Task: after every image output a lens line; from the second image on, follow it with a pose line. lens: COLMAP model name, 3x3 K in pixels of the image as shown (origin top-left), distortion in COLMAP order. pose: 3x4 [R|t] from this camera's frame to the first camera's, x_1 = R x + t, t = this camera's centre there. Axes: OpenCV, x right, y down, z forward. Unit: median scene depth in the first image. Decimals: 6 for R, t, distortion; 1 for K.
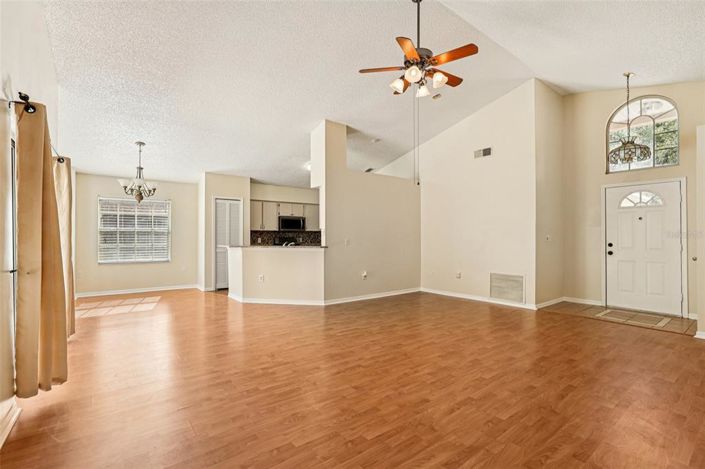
lens RADIAL K [[319.9, 0, 334.3], [0, 319.9, 237.9], [0, 0, 1]] dist [-0.025963, 0.002147]
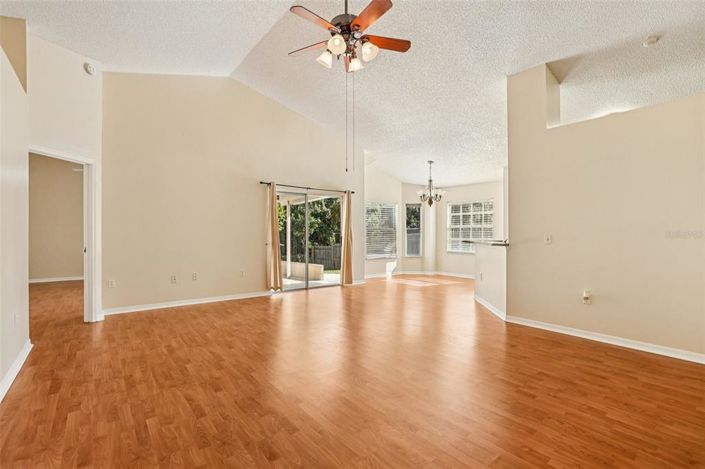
lens RADIAL K [[319.9, 0, 358.1], [0, 319.9, 232.7], [0, 0, 1]] dist [-0.025963, 0.002147]
pose [[0.063061, -0.001586, -0.998008, 1.115402], [0.001263, 0.999998, -0.001509, -0.000886], [0.998009, -0.001165, 0.063063, 0.943334]]
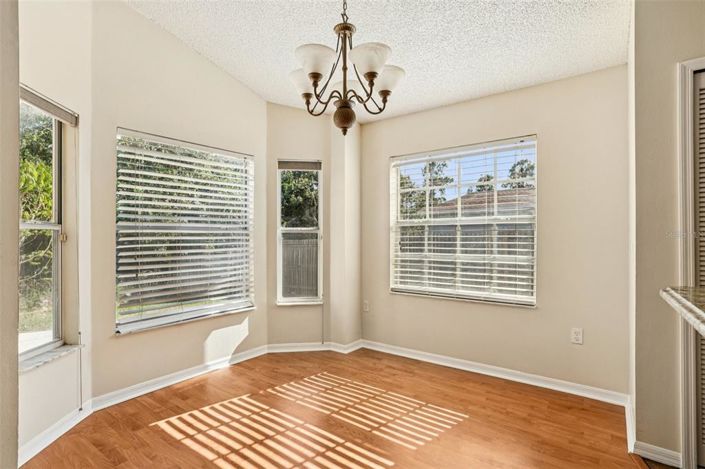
lens RADIAL K [[353.2, 0, 352.7], [0, 353.2, 236.9], [0, 0, 1]] dist [0.000470, 0.000021]
pose [[0.290152, -0.008472, -0.956943, -0.410007], [-0.003163, 0.999947, -0.009812, 0.001271], [0.956975, 0.005874, 0.290109, 1.402176]]
